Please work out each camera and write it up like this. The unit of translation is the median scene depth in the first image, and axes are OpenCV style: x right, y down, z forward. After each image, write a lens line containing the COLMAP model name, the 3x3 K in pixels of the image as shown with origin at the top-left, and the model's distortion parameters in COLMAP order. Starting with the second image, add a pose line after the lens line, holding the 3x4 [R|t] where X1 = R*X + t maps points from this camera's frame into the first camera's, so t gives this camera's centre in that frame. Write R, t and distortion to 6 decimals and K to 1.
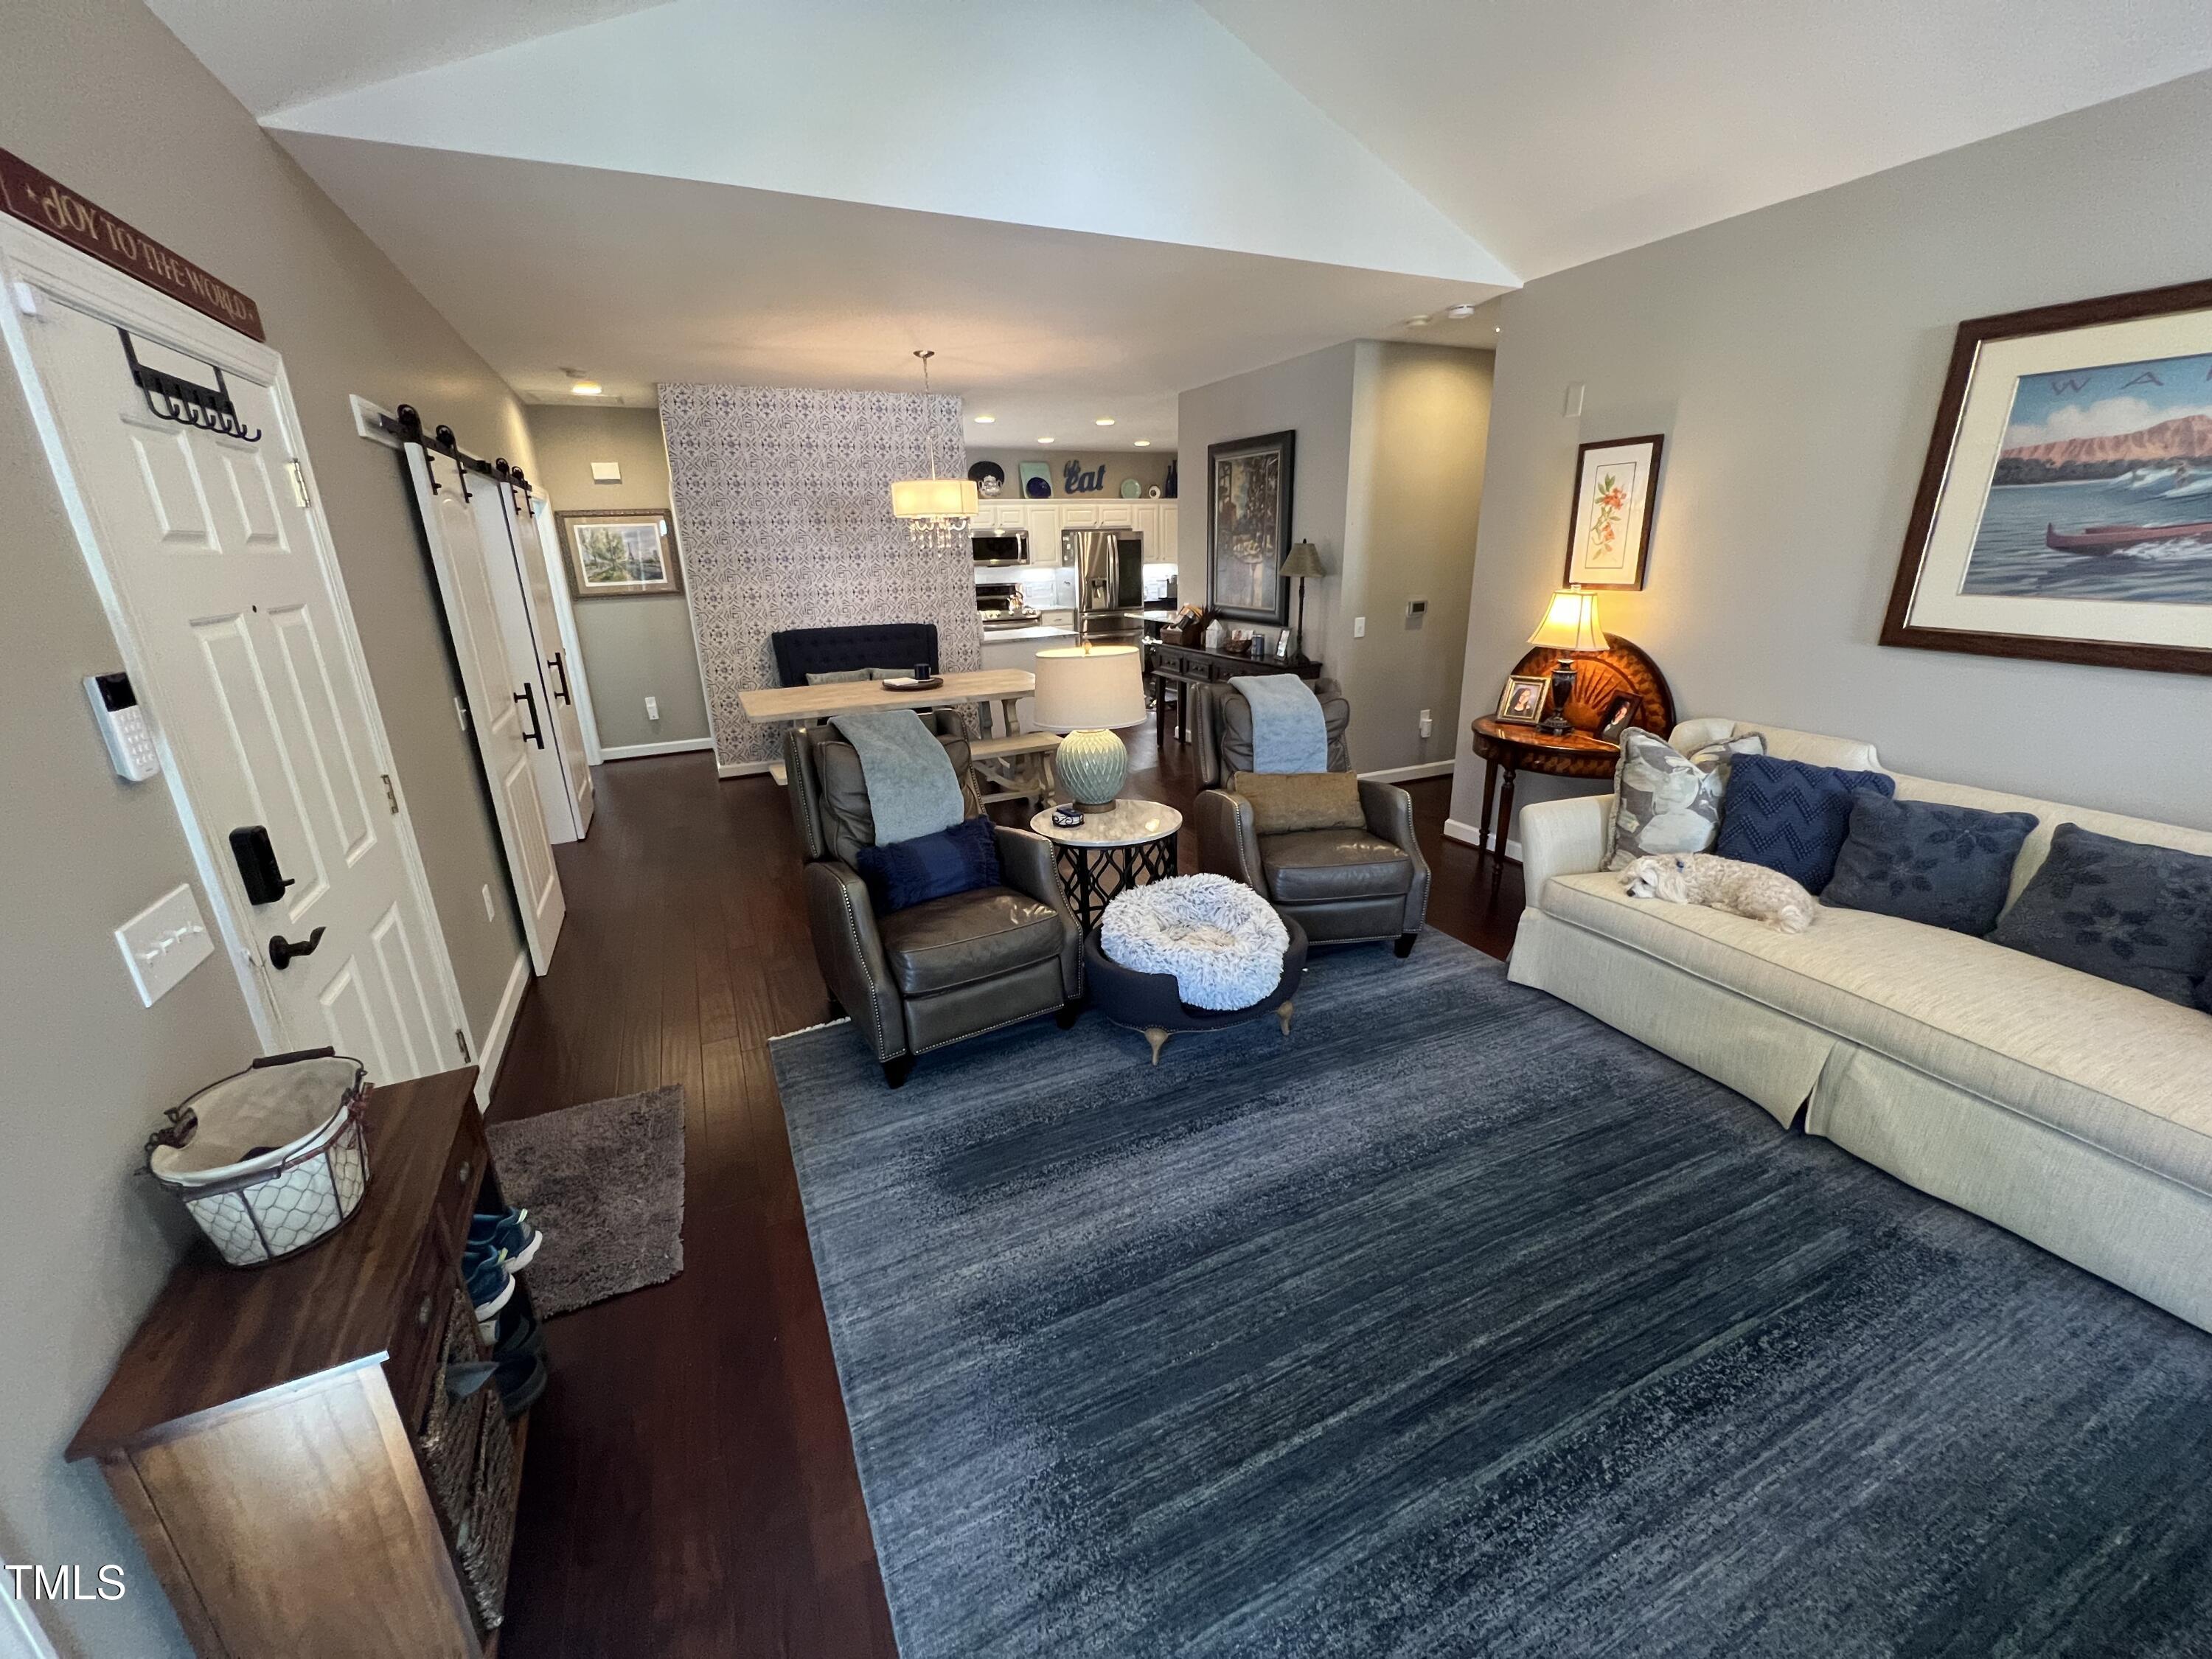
lens RADIAL K [[880.0, 0, 1101.4], [0, 880.0, 834.8], [0, 0, 1]] dist [-0.001754, -0.000067]
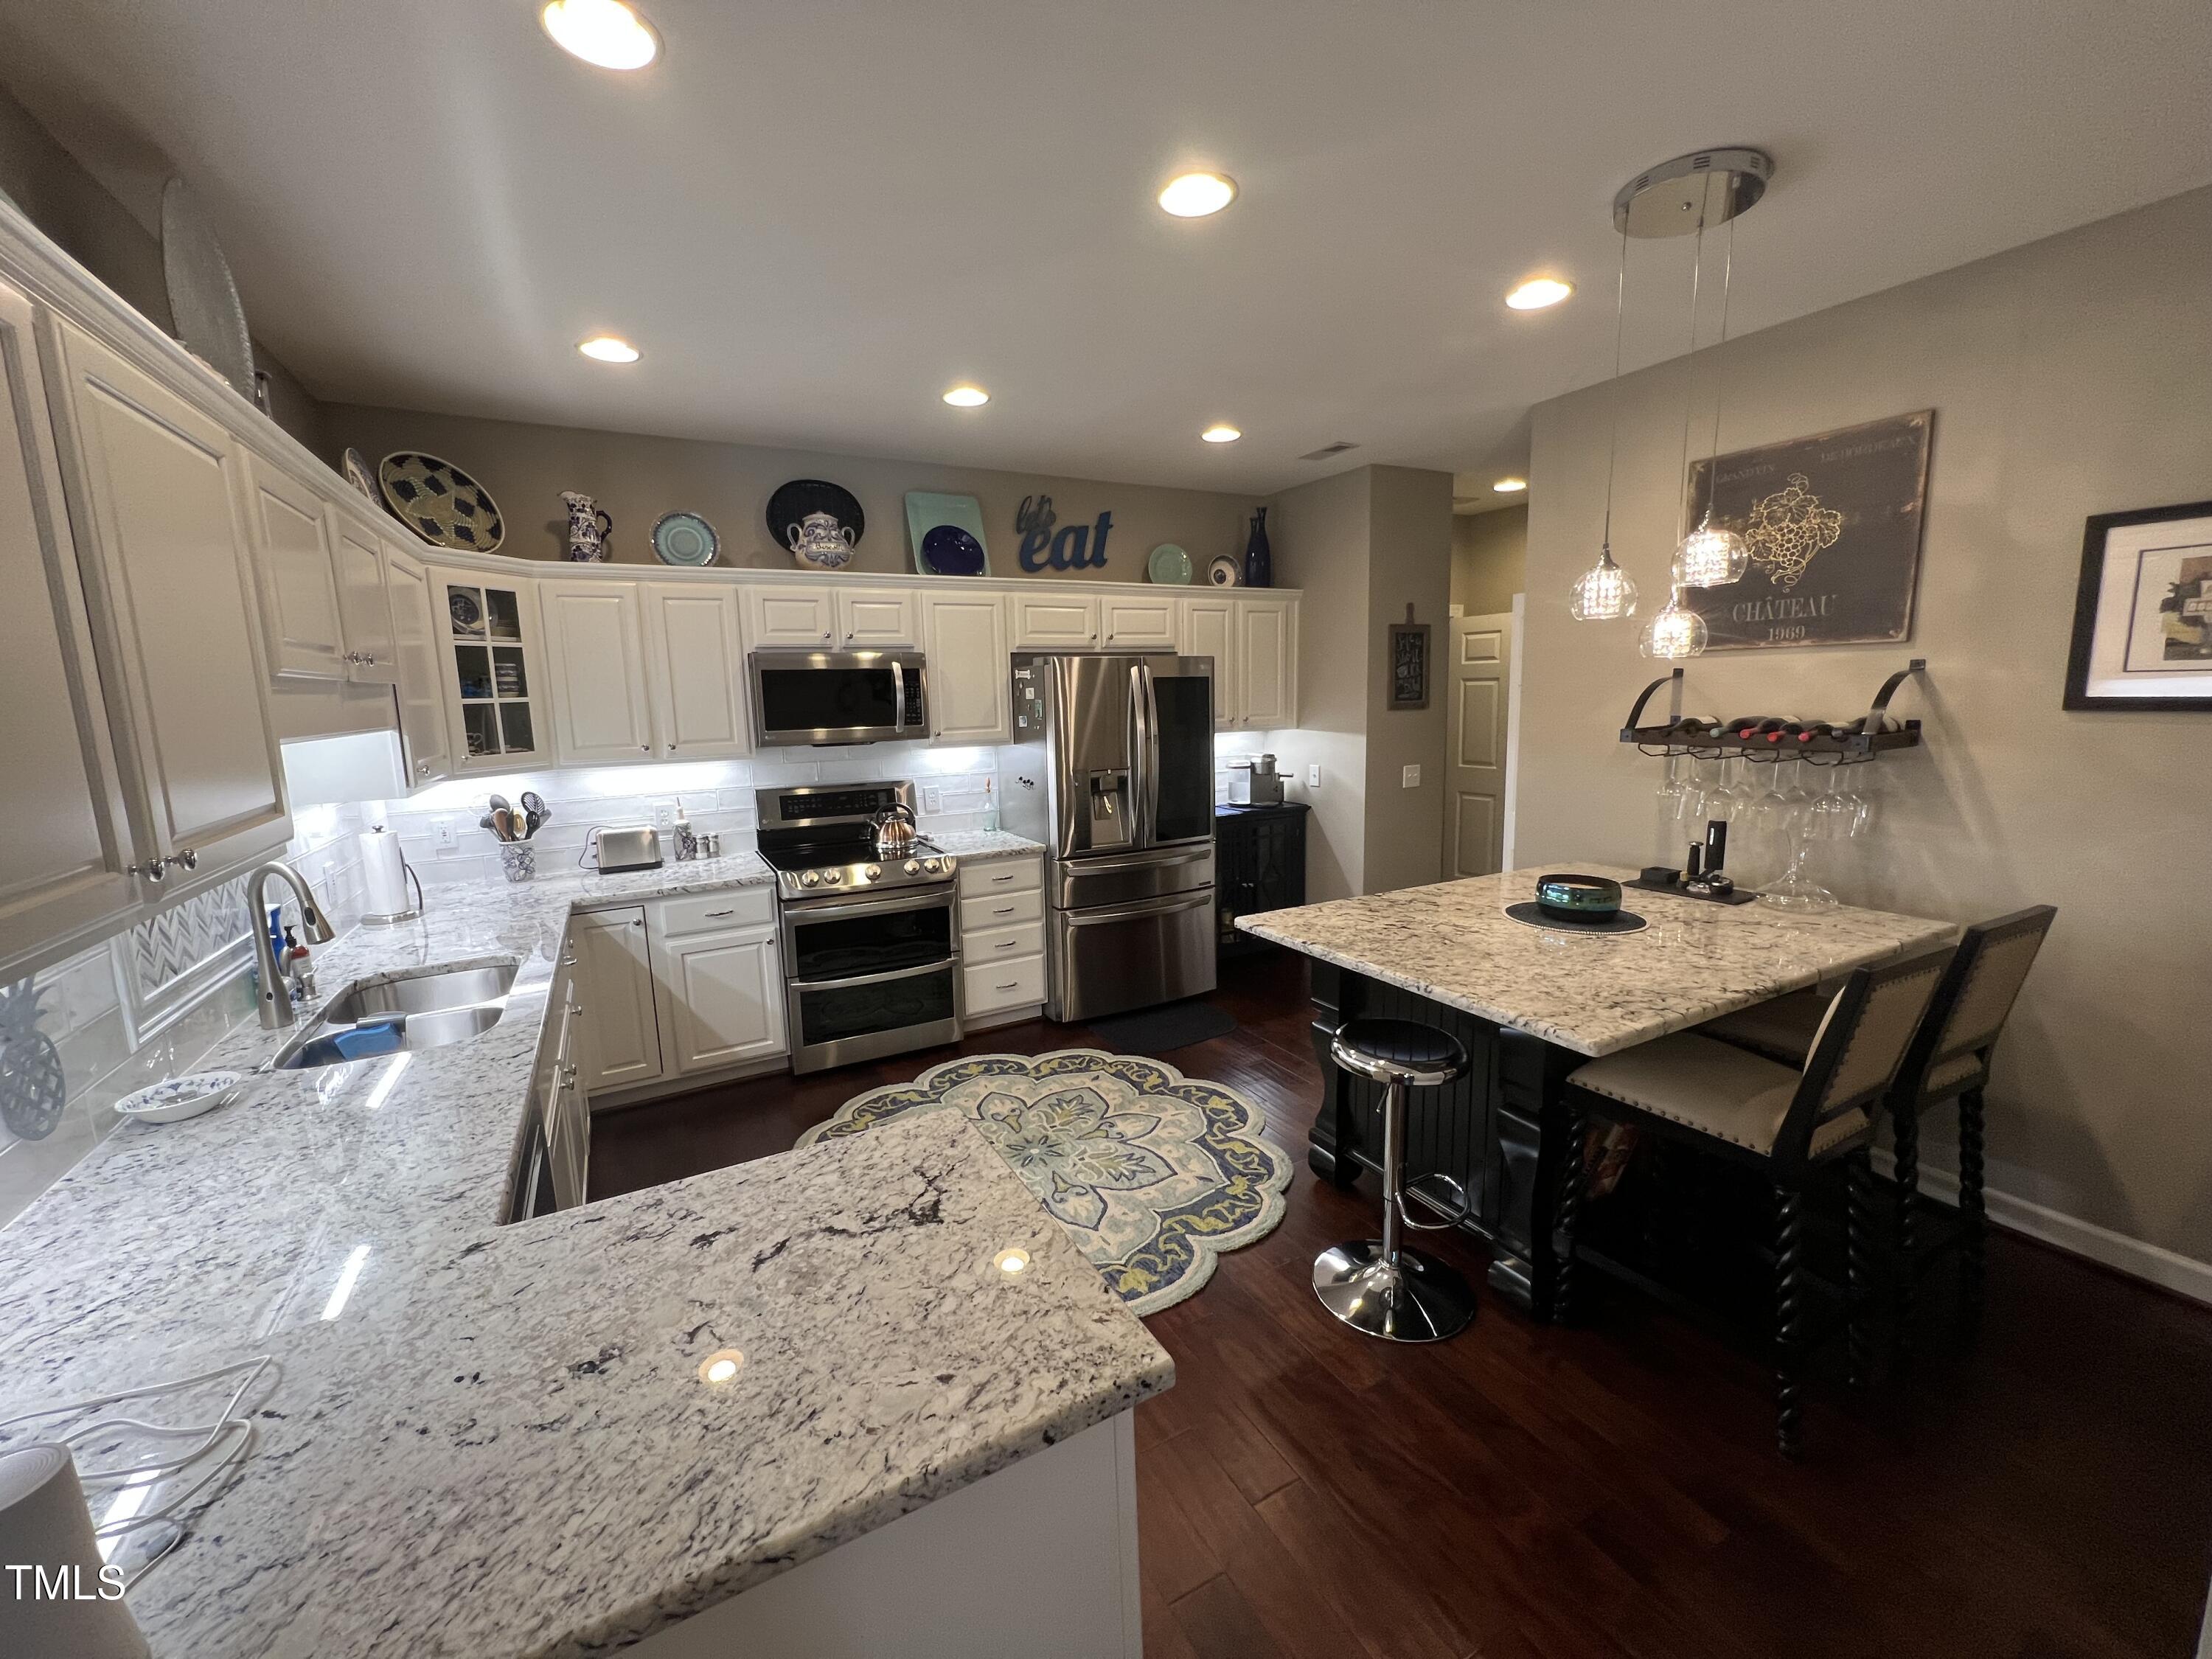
lens RADIAL K [[880.0, 0, 1097.2], [0, 880.0, 822.5], [0, 0, 1]] dist [-0.001754, -0.000067]
pose [[0.998501, -0.012973, 0.053177, -0.045959], [0.021647, 0.985898, -0.165944, -0.325078], [-0.050274, 0.166847, 0.984700, 0.986536]]
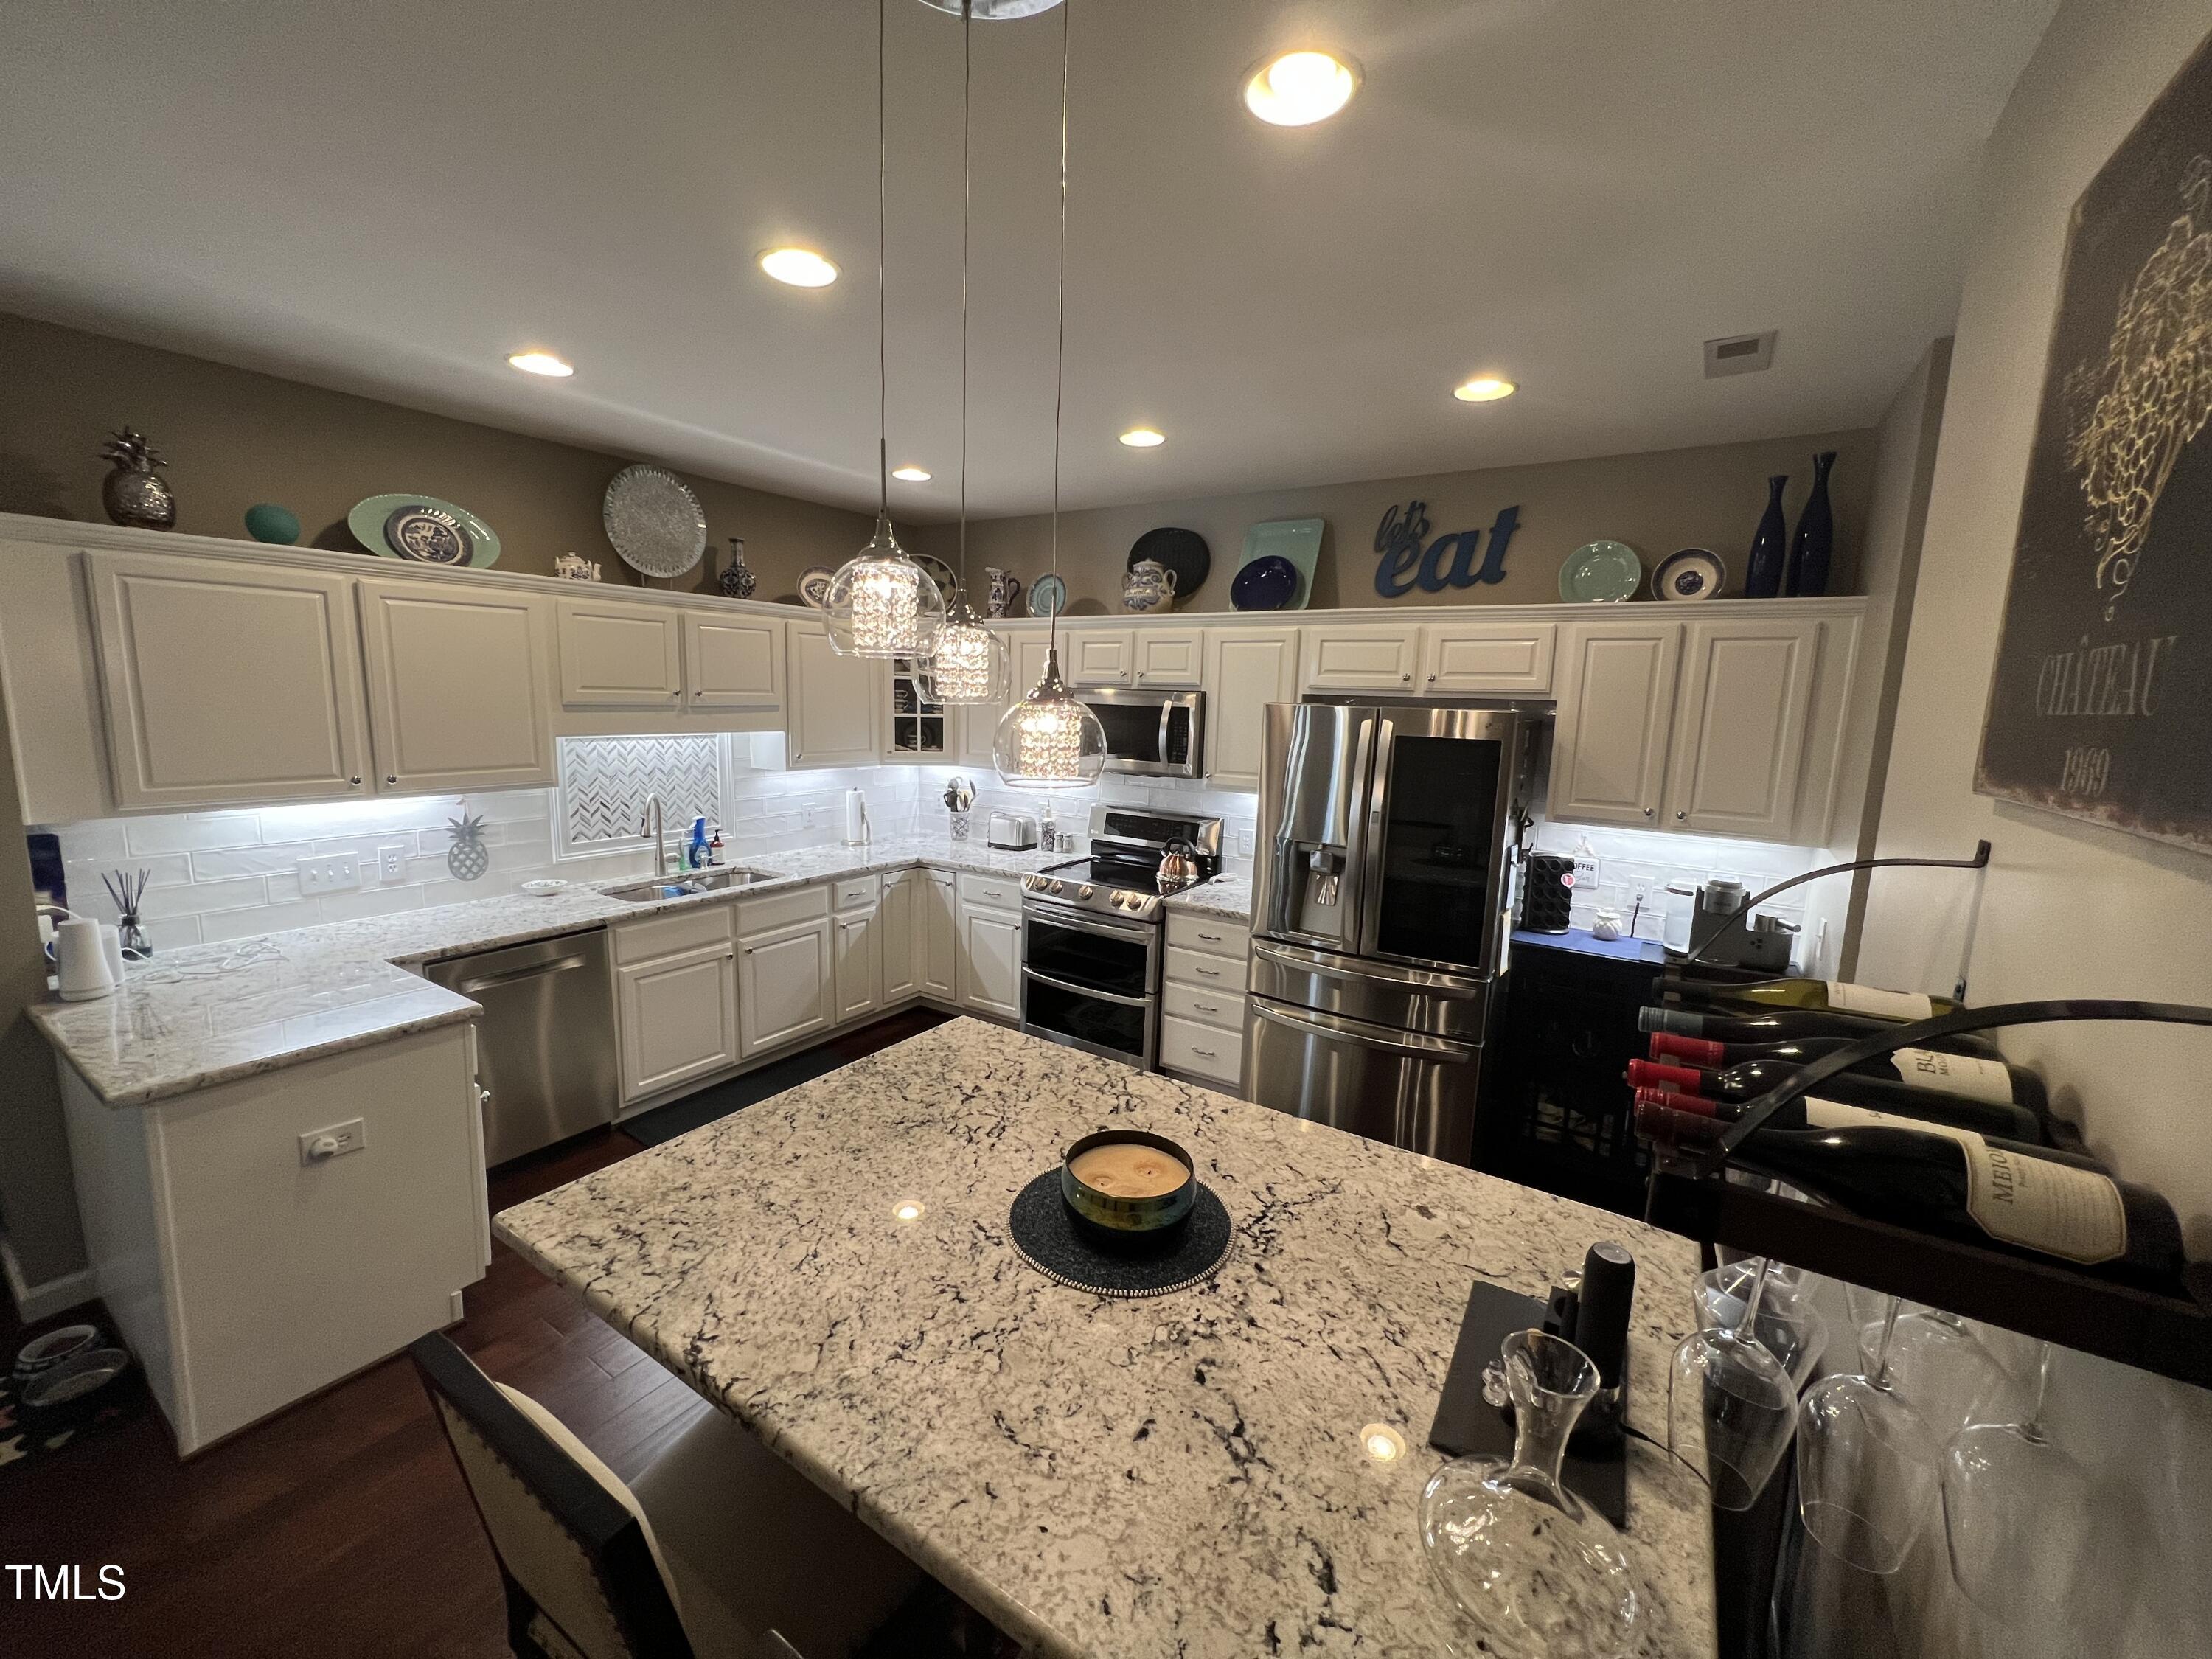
lens RADIAL K [[880.0, 0, 1096.1], [0, 880.0, 822.1], [0, 0, 1]] dist [-0.001754, -0.000067]
pose [[0.525140, 0.159965, -0.835847, 0.341490], [-0.302961, 0.952970, -0.007963, -0.432854], [0.795263, 0.257411, 0.548905, 1.208586]]
